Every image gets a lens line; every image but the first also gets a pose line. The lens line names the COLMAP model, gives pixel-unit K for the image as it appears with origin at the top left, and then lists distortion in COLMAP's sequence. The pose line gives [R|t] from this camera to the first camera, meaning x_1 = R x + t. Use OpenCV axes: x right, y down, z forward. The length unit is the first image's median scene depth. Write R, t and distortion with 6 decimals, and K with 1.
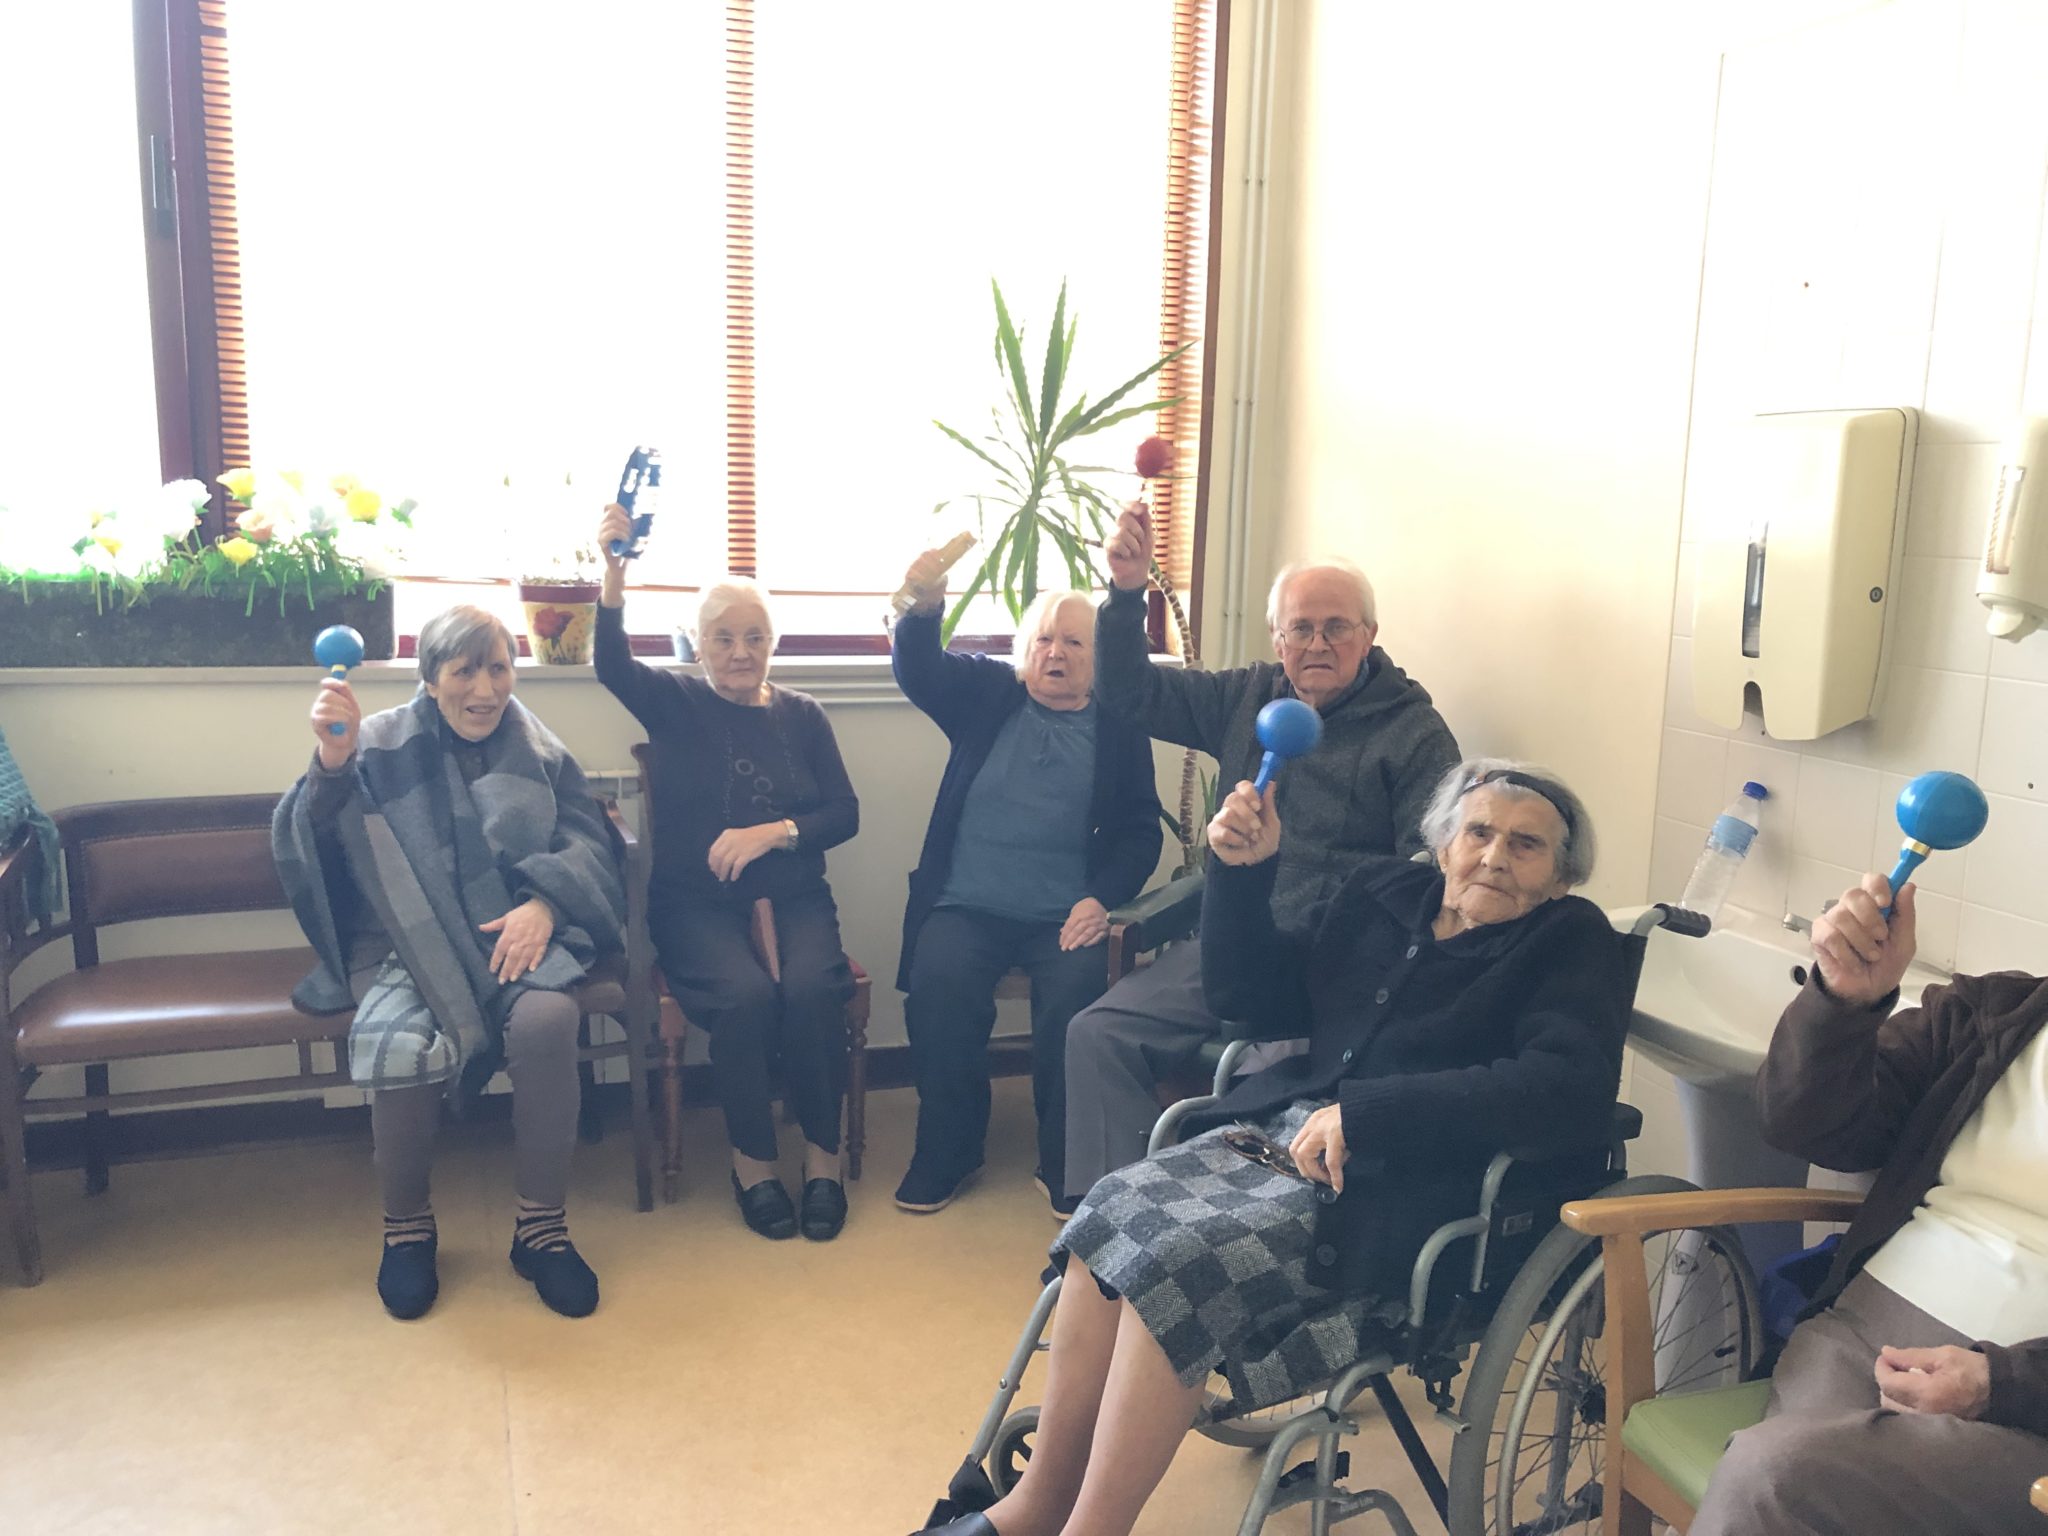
lens RADIAL K [[1735.2, 0, 1025.5], [0, 1735.2, 752.6], [0, 0, 1]] dist [0.052448, -0.012770]
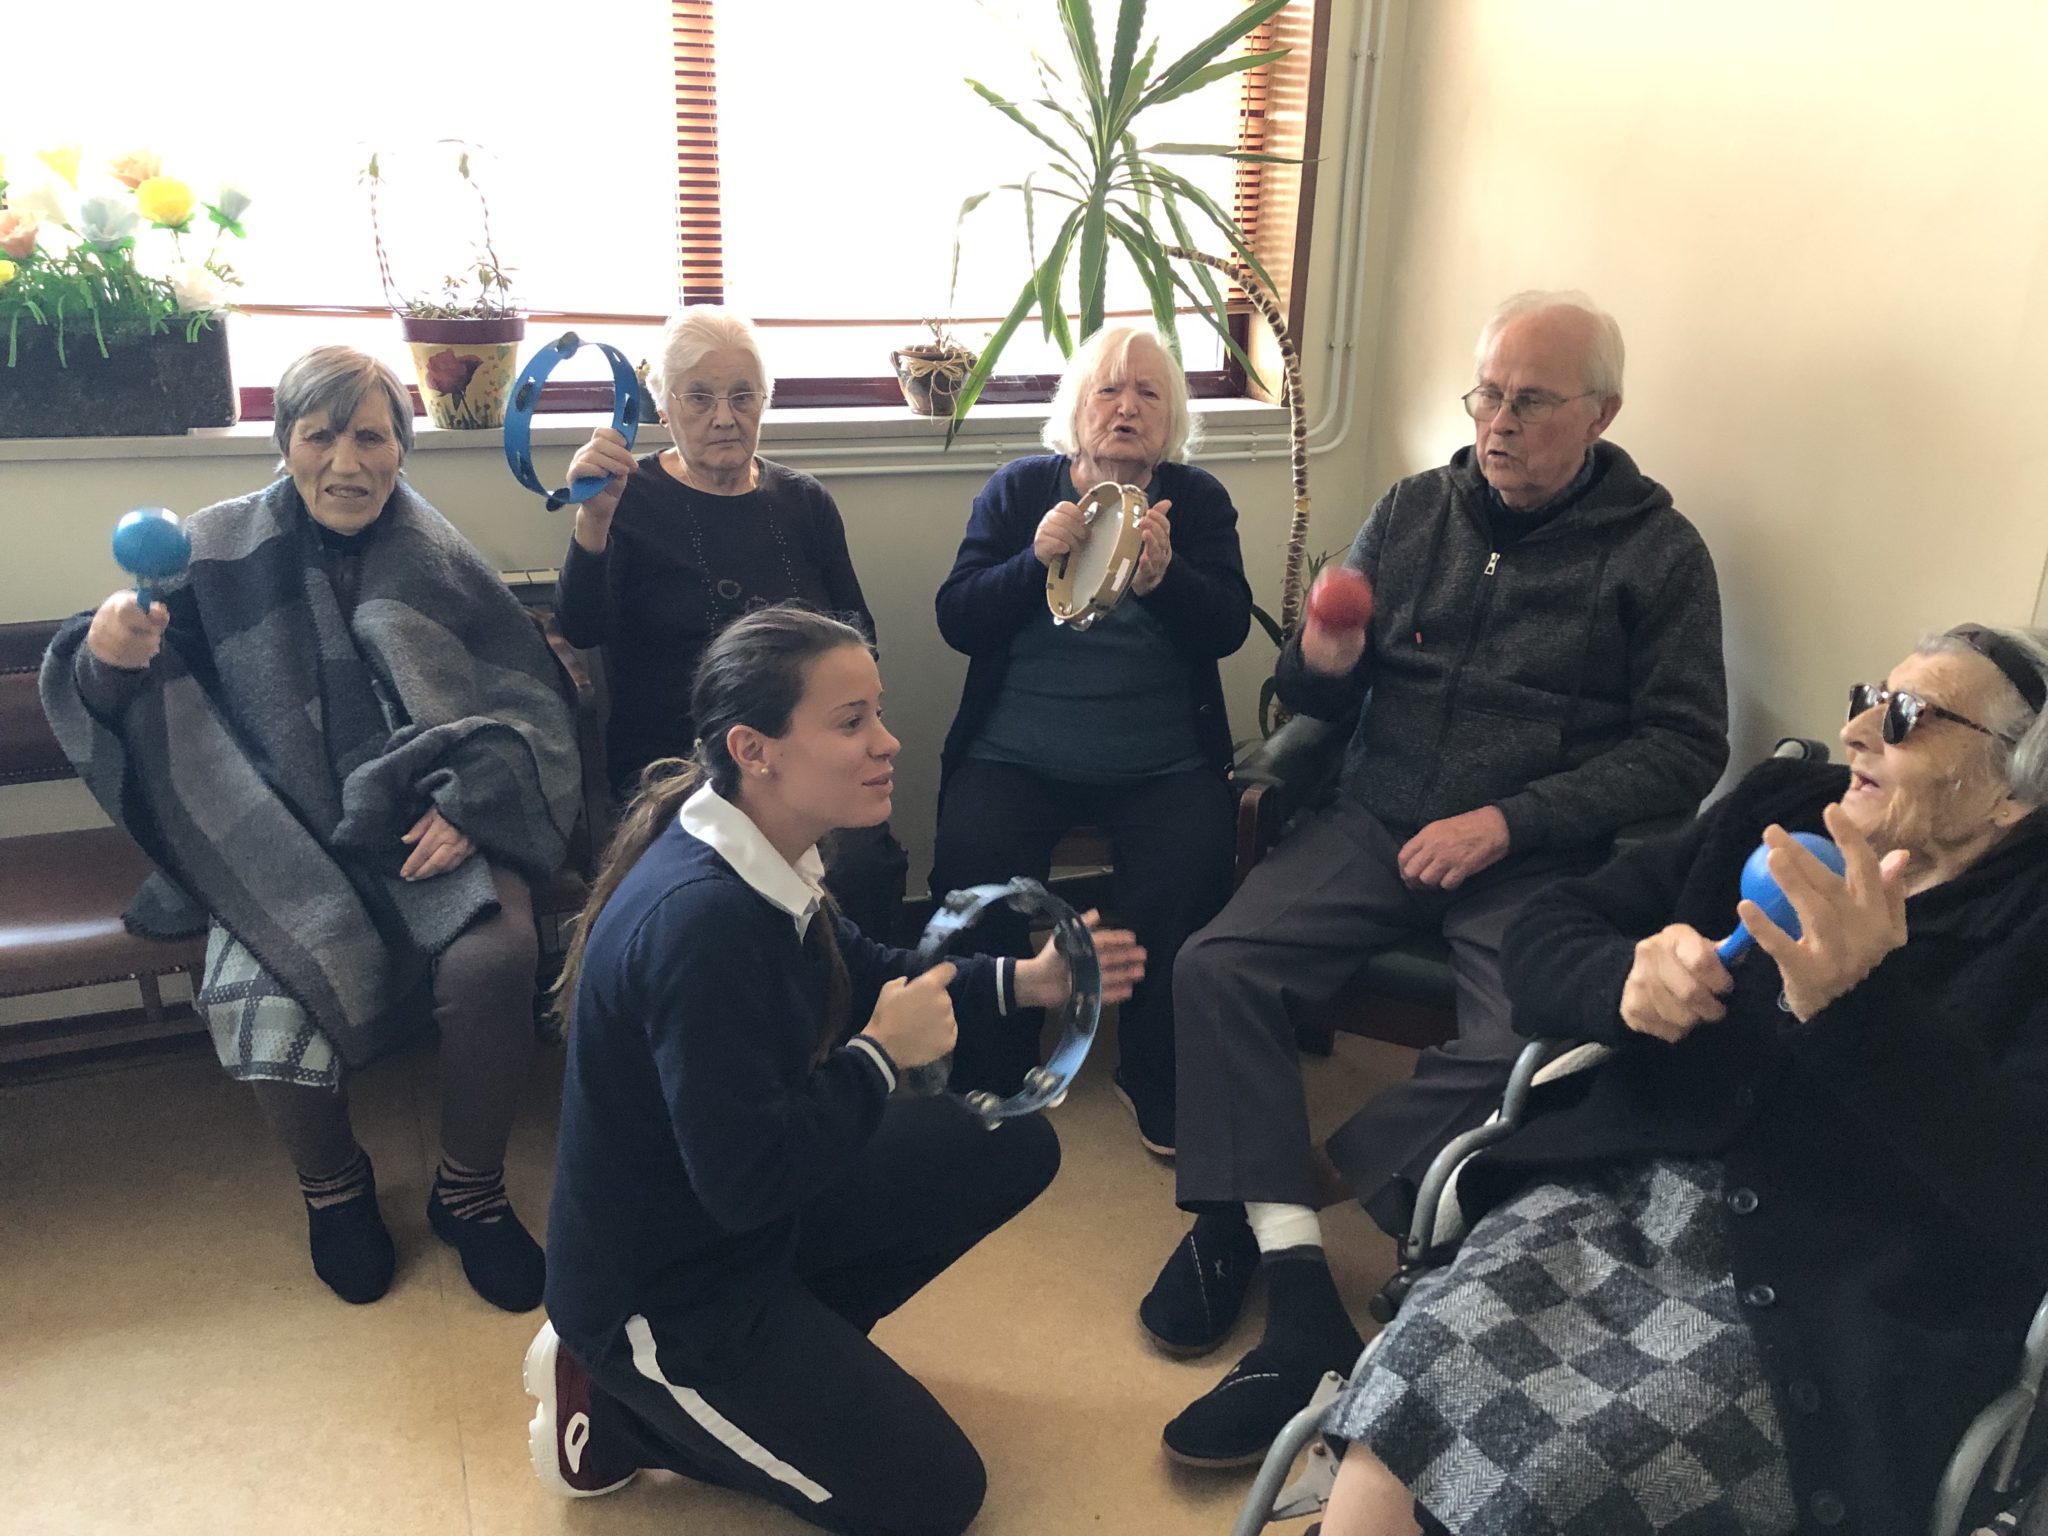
lens RADIAL K [[1738.4, 0, 1028.7], [0, 1738.4, 763.3], [0, 0, 1]] dist [0.038707, -0.007096]
pose [[0.998875, -0.015868, 0.044681, -0.103237], [0.007991, 0.985200, 0.171223, -0.056907], [-0.046737, -0.170674, 0.984219, 0.376712]]
